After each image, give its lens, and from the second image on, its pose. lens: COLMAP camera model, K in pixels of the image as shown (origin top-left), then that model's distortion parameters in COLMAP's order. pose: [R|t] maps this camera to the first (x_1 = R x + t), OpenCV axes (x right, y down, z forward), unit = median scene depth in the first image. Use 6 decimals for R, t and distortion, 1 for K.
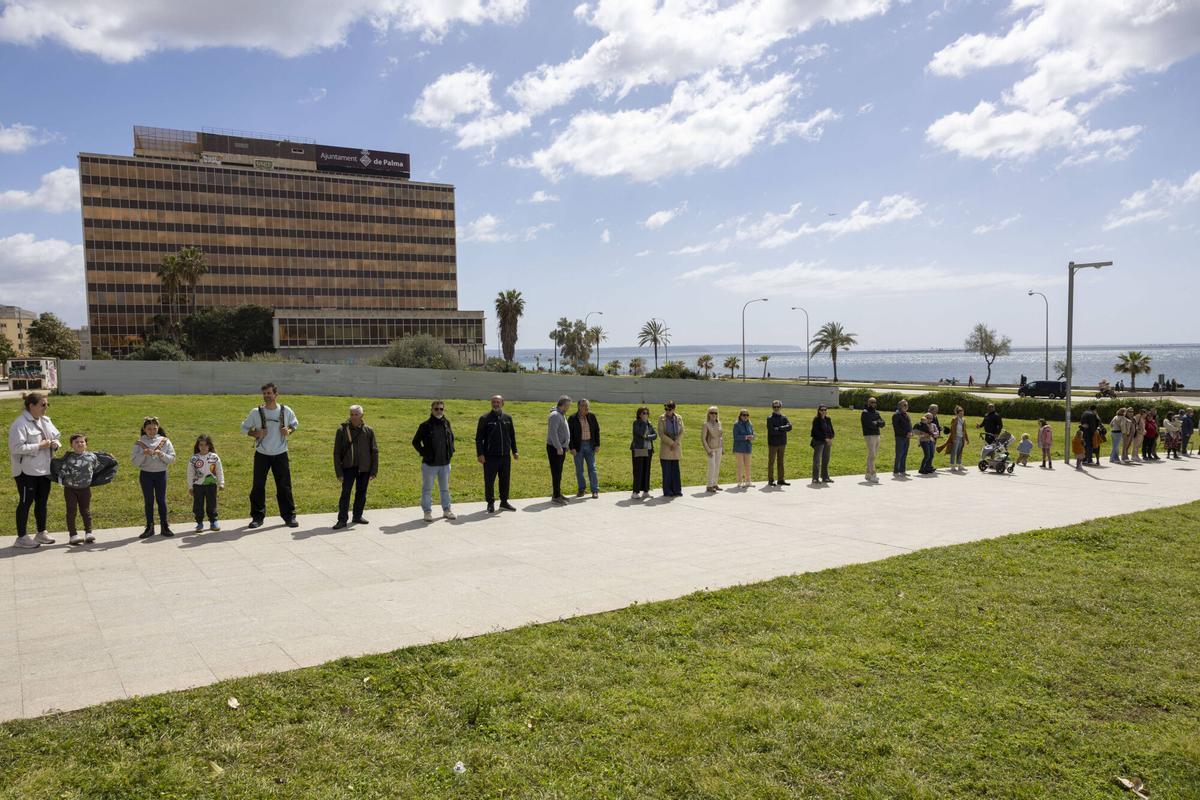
lens RADIAL K [[802.2, 0, 600.9], [0, 802.2, 405.5], [0, 0, 1]] dist [-0.007439, 0.007243]
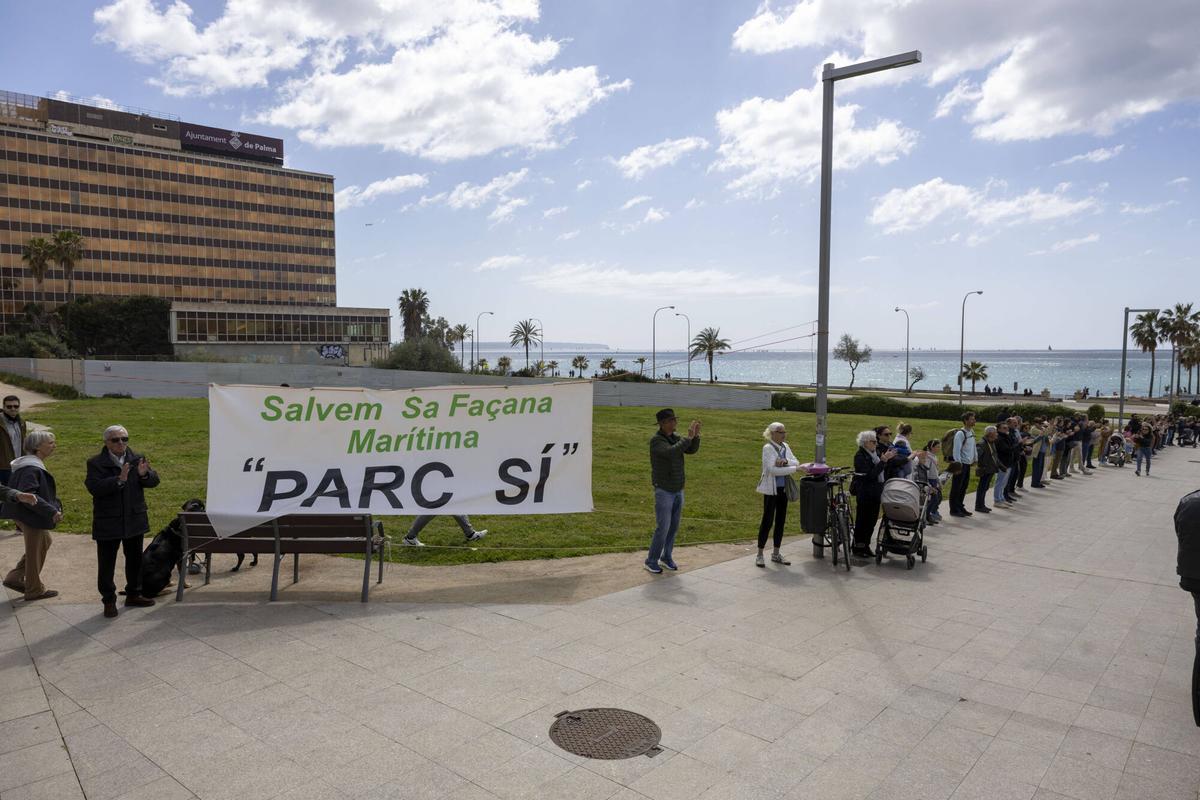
lens RADIAL K [[802.2, 0, 607.0], [0, 802.2, 409.9], [0, 0, 1]] dist [-0.007439, 0.007243]
pose [[0.970737, 0.000944, 0.240143, -0.103745], [-0.003134, 0.999957, 0.008738, -0.002339], [-0.240124, -0.009235, 0.970698, -0.022145]]
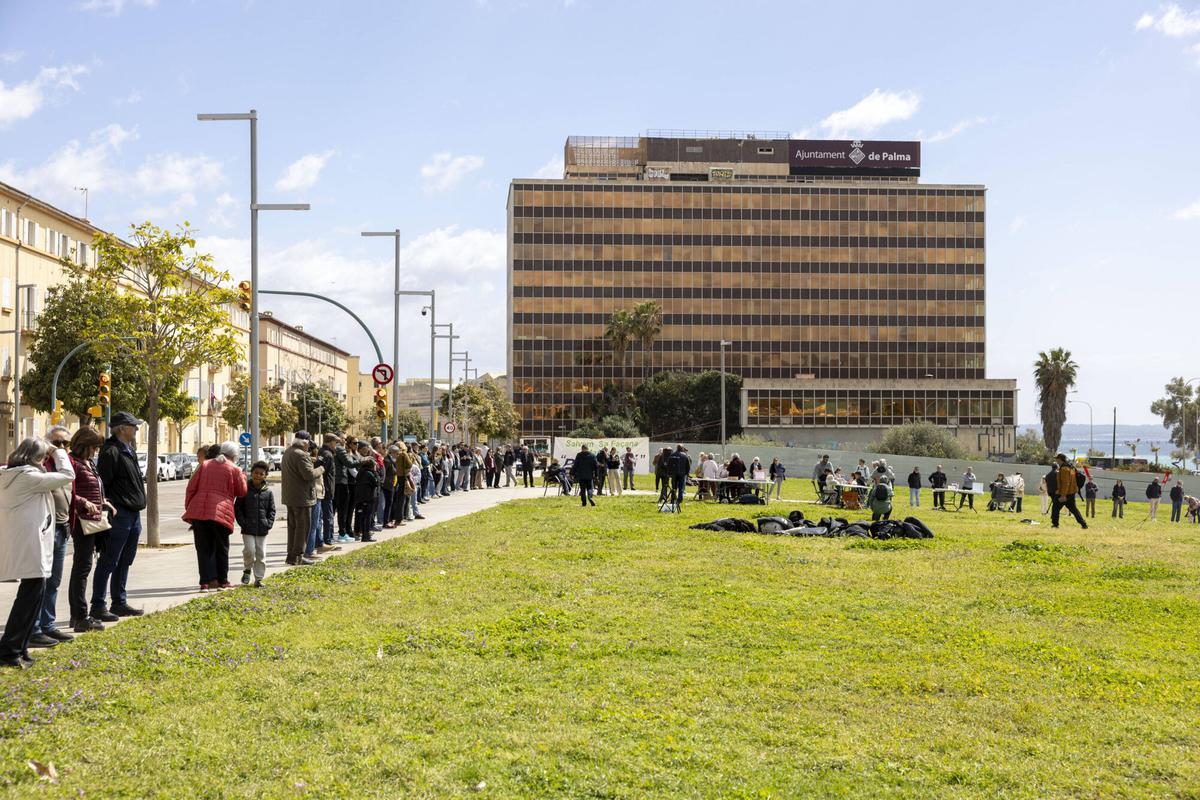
lens RADIAL K [[1672.3, 0, 596.8], [0, 1672.3, 404.4], [0, 0, 1]] dist [0.035248, 0.000000]
pose [[0.912628, 0.012704, -0.408594, 0.103315], [-0.045206, 0.996523, -0.069987, 0.021333], [0.406285, 0.082343, 0.910029, -0.424103]]
